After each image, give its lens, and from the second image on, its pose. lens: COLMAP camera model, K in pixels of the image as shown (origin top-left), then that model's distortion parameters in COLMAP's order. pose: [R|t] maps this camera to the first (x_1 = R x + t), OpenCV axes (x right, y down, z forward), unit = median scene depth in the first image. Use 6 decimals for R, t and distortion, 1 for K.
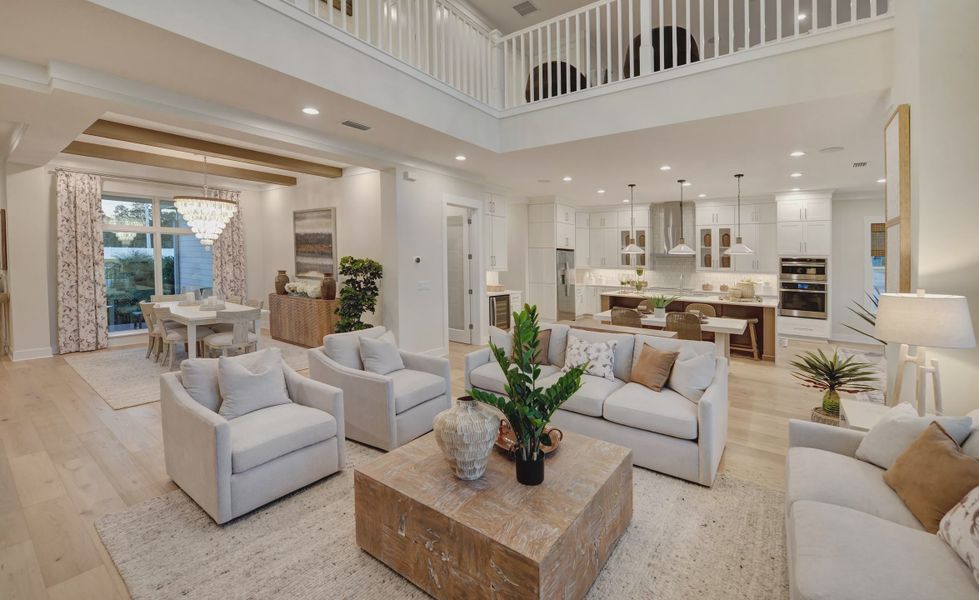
lens RADIAL K [[393.4, 0, 506.9], [0, 393.4, 264.9], [0, 0, 1]] dist [-0.000407, -0.000089]
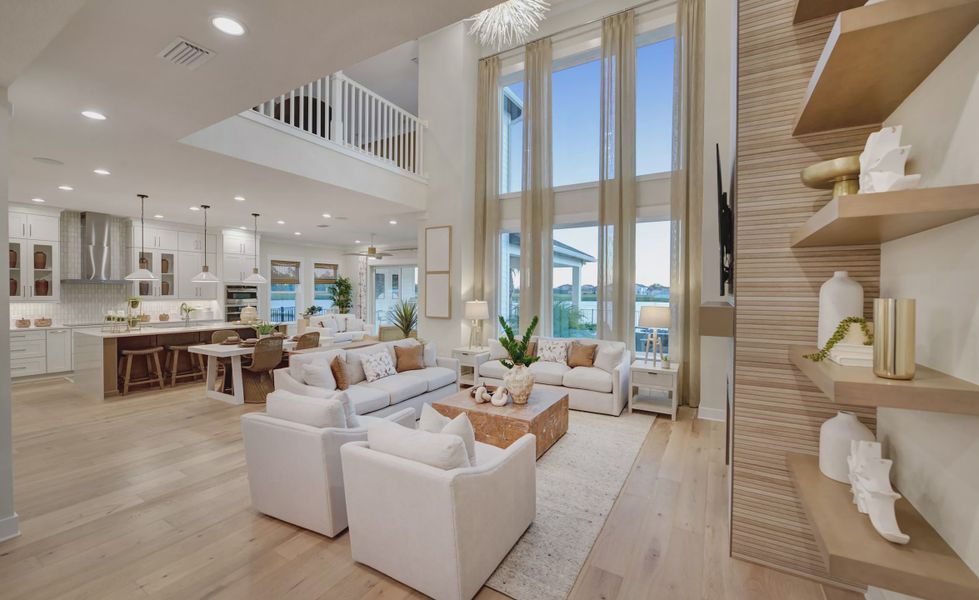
lens RADIAL K [[398.3, 0, 489.5], [0, 398.3, 300.0], [0, 0, 1]] dist [-0.001799, -0.000438]
pose [[-0.093450, -0.040762, 0.994789, -0.544482], [0.008981, 0.999086, 0.041781, -0.016853], [-0.995583, 0.012838, -0.092999, 0.357746]]
